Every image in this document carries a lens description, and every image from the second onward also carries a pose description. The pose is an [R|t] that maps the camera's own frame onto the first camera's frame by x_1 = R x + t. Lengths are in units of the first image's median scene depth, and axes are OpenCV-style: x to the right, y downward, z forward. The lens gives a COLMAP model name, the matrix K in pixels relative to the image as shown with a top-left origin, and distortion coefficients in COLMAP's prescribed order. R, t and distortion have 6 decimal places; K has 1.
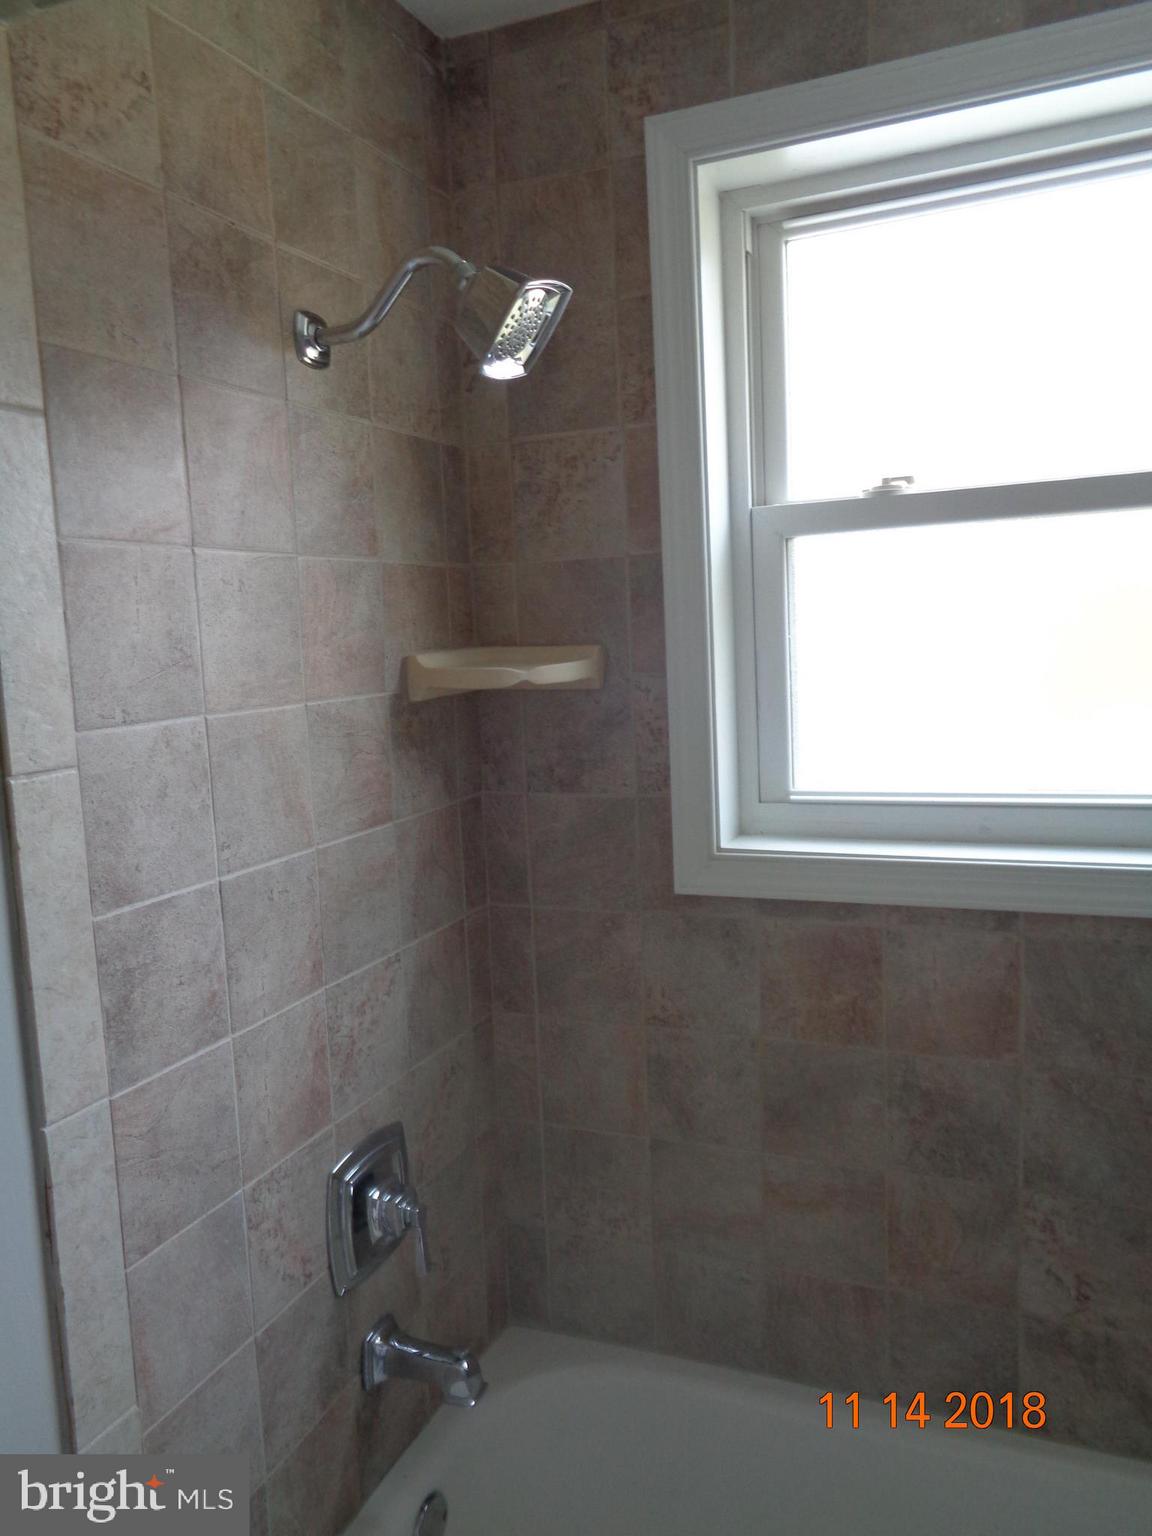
lens RADIAL K [[1207.5, 0, 572.9], [0, 1207.5, 769.4], [0, 0, 1]] dist [0.052310, 0.006225]
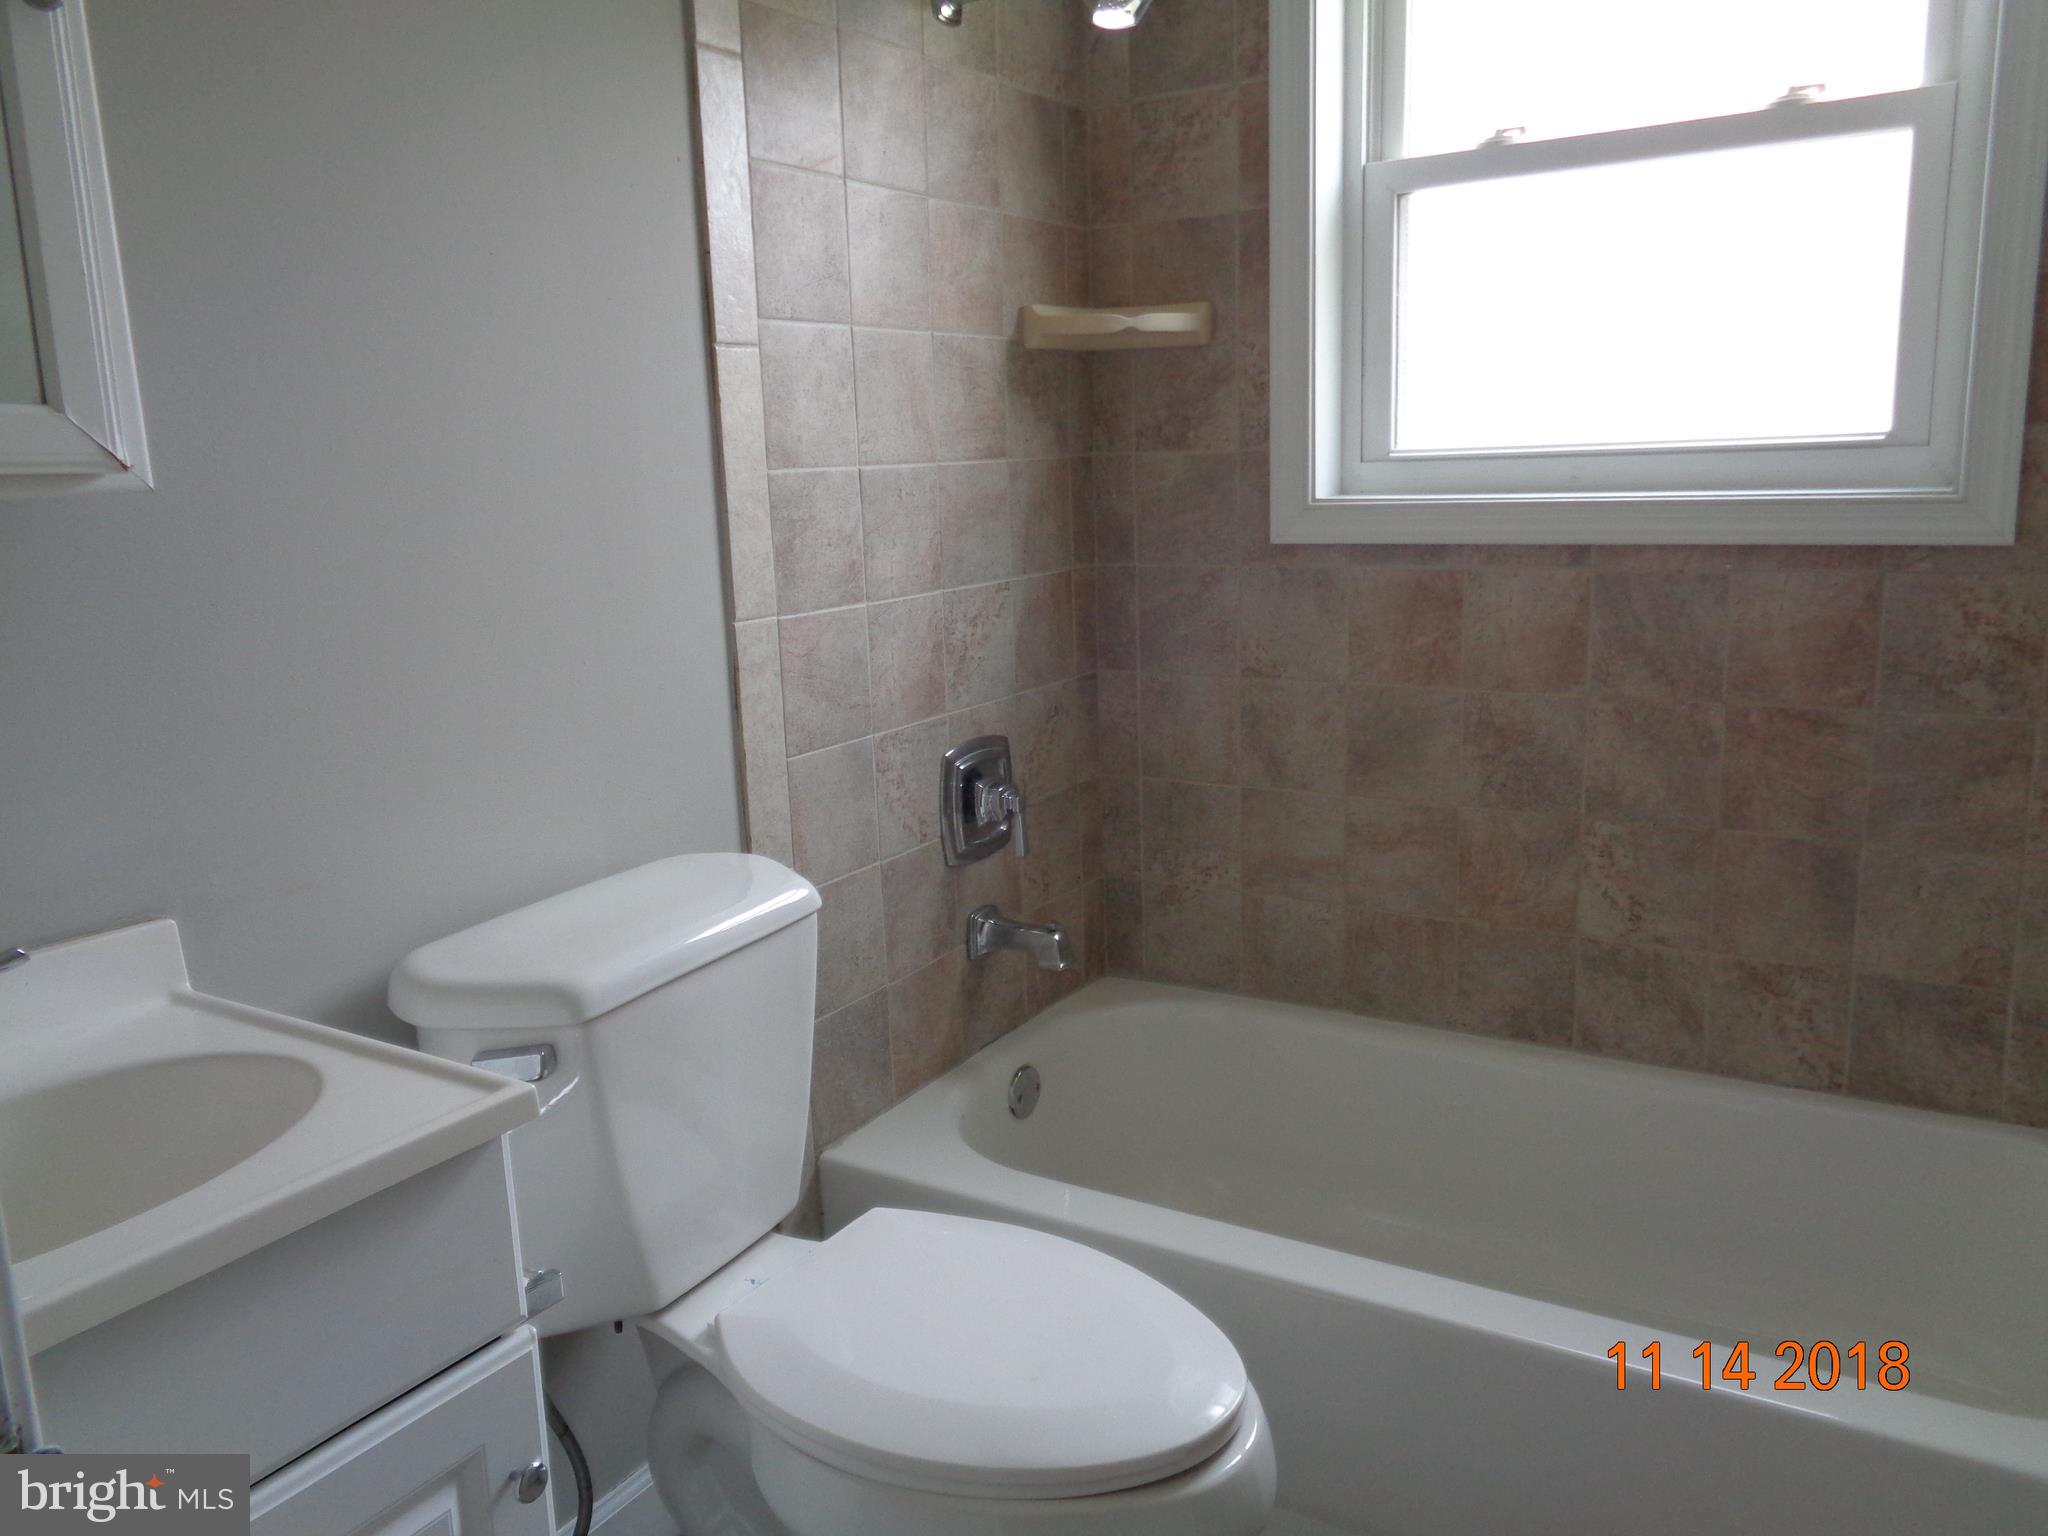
lens RADIAL K [[1609.9, 0, 1026.6], [0, 1609.9, 756.6], [0, 0, 1]] dist [0.052310, 0.006225]
pose [[0.988252, 0.040526, -0.147361, 0.095225], [-0.029598, 0.996698, 0.075606, 0.200744], [0.149939, -0.070356, 0.986189, -0.456860]]
